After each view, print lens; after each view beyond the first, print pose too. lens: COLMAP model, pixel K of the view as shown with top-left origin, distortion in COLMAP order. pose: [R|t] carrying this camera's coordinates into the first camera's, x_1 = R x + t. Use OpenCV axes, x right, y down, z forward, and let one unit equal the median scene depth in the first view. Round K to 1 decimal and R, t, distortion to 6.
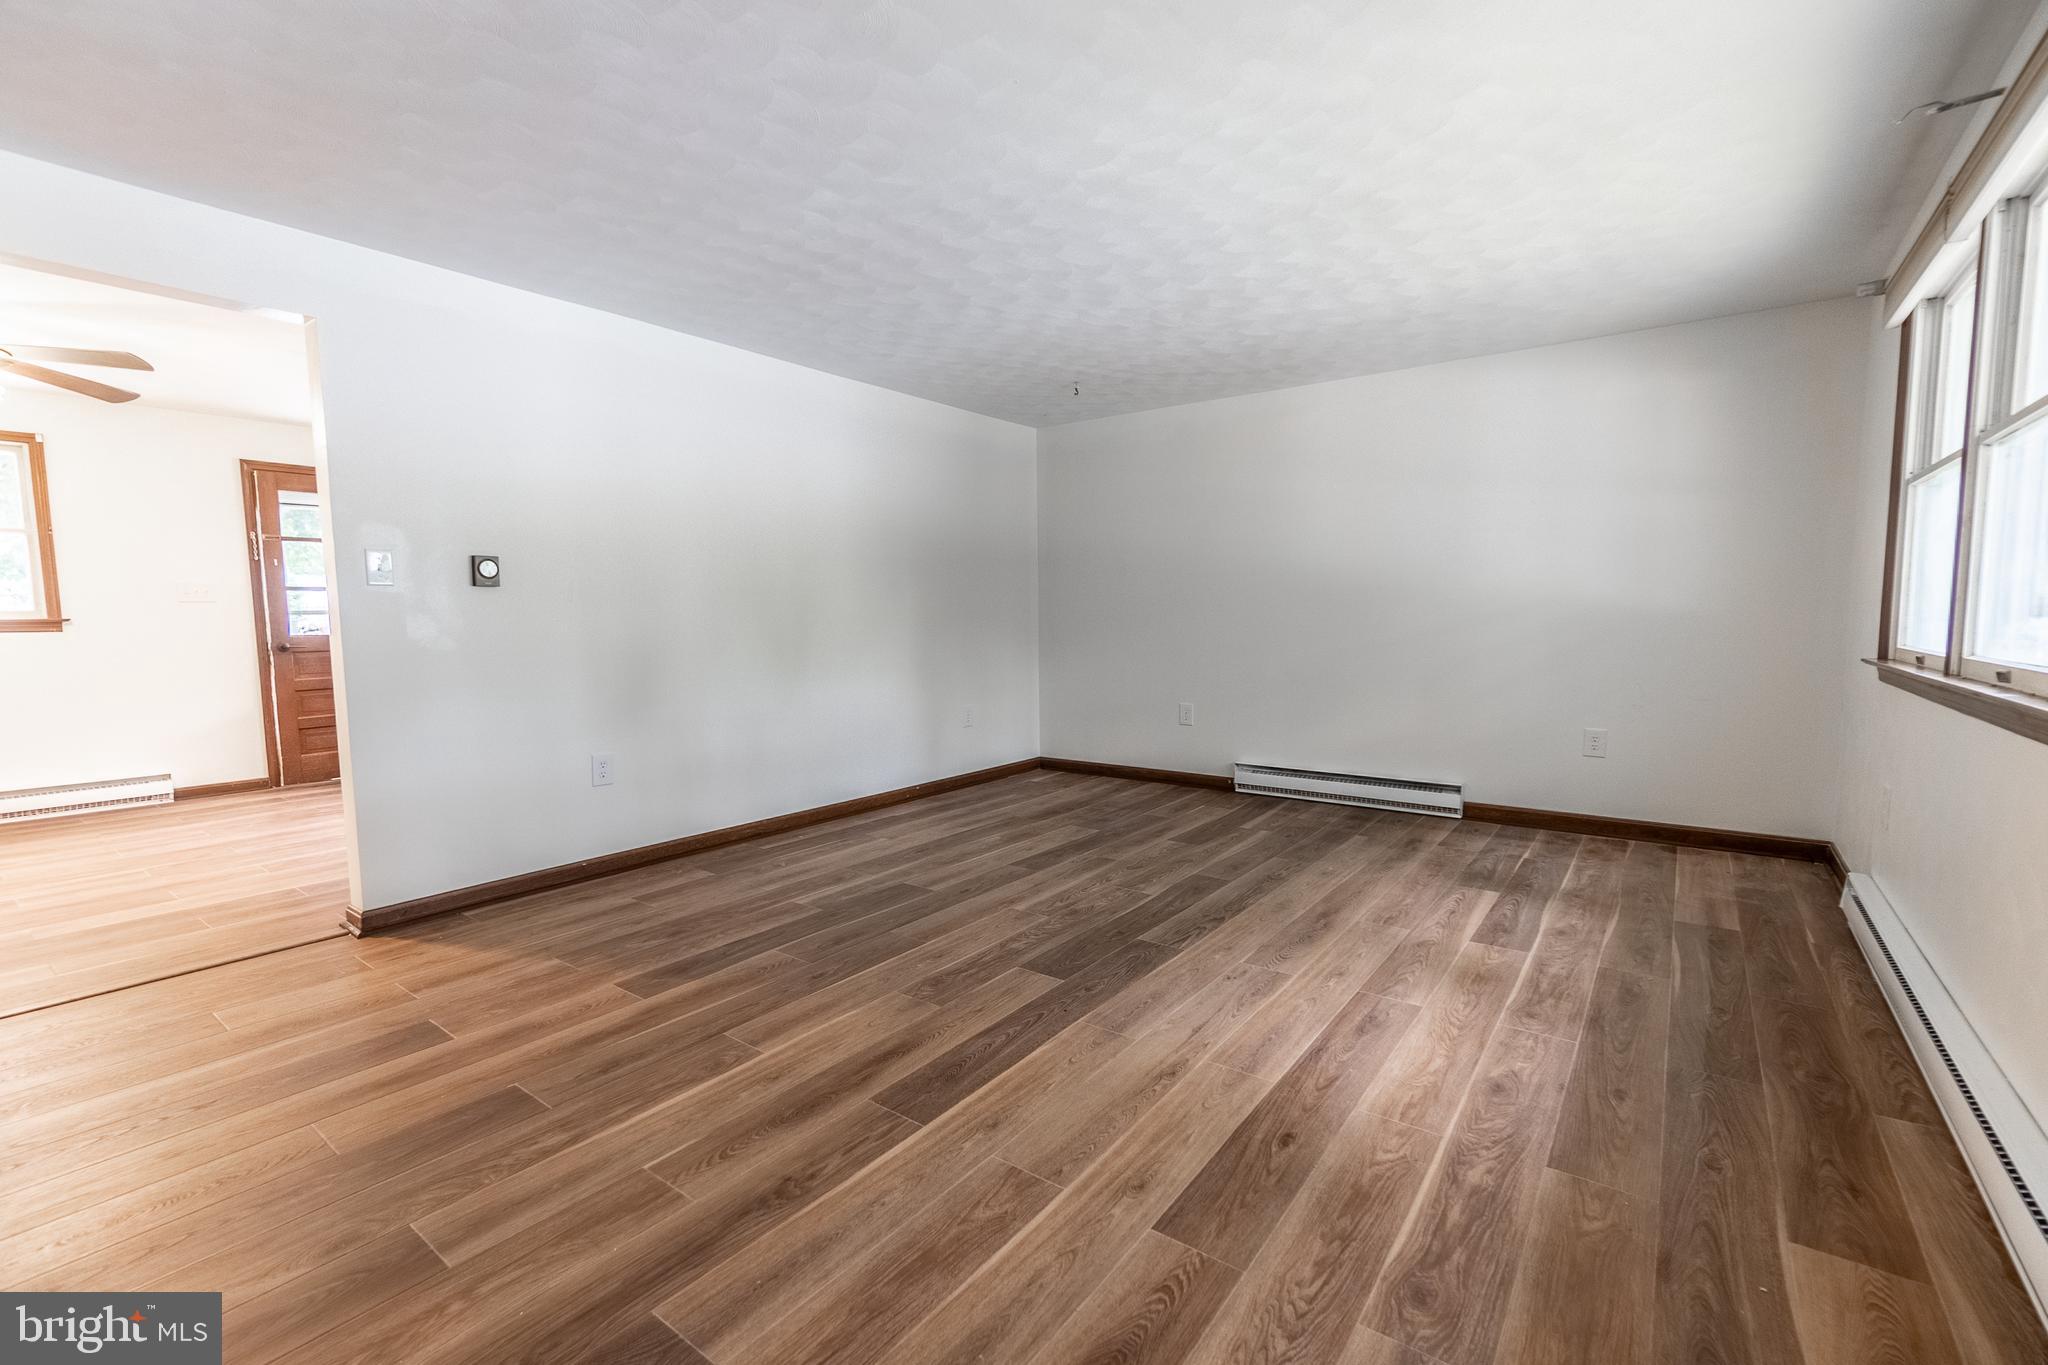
lens RADIAL K [[886.1, 0, 1029.7], [0, 886.1, 671.2], [0, 0, 1]] dist [0.003738, 0.000135]
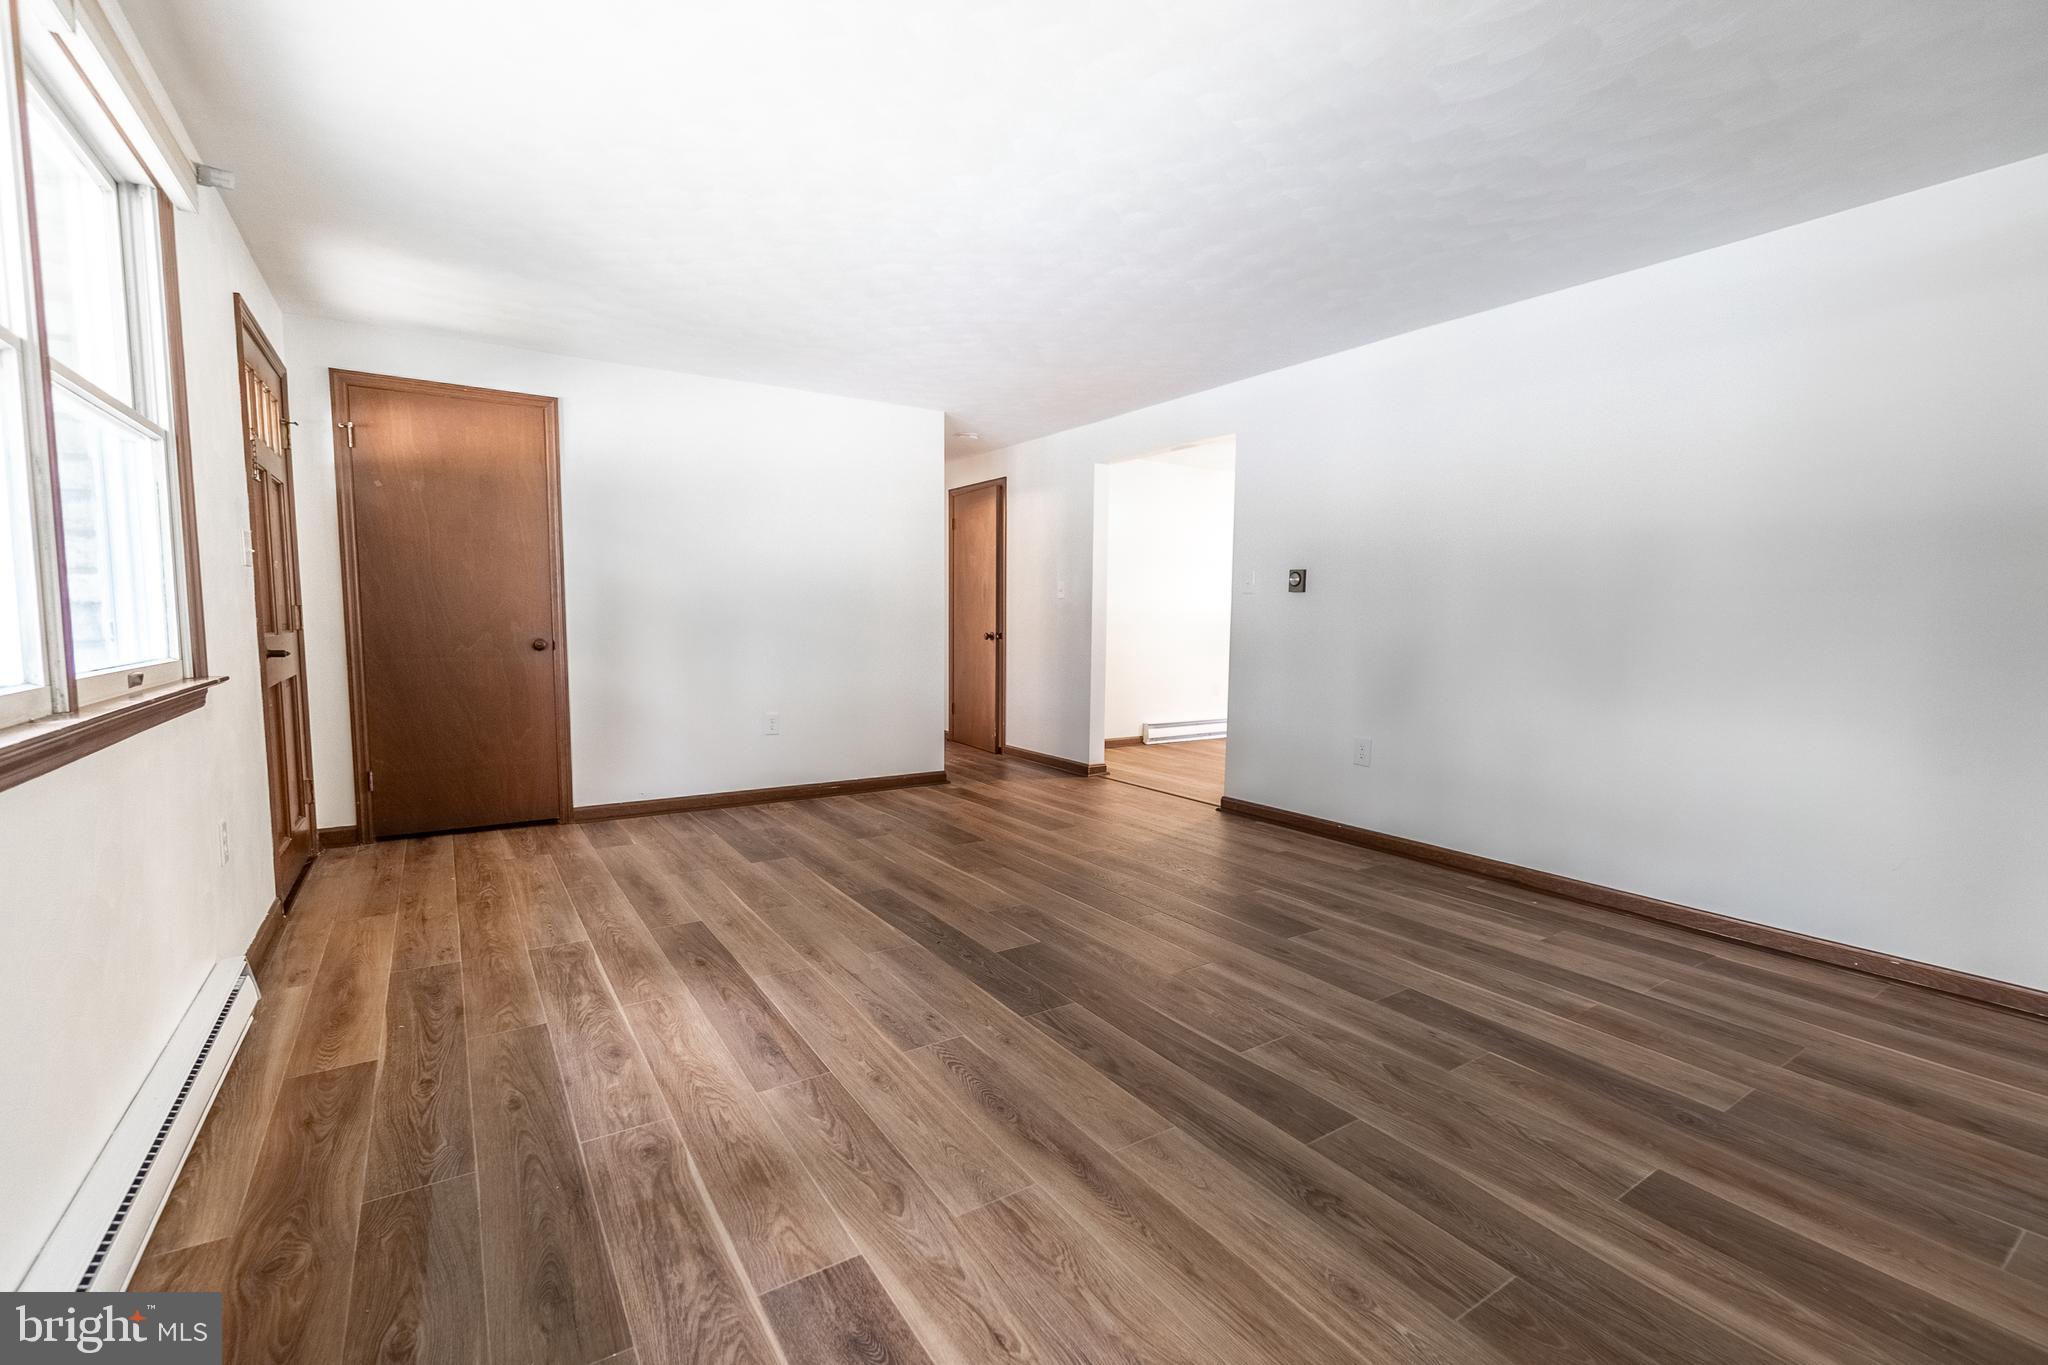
lens RADIAL K [[886.1, 0, 1029.7], [0, 886.1, 698.0], [0, 0, 1]] dist [0.003738, 0.000135]
pose [[-0.336289, 0.093523, -0.937103, 1.103673], [-0.067430, 0.990112, 0.123011, -0.106872], [0.939342, 0.104557, -0.326658, 1.476962]]
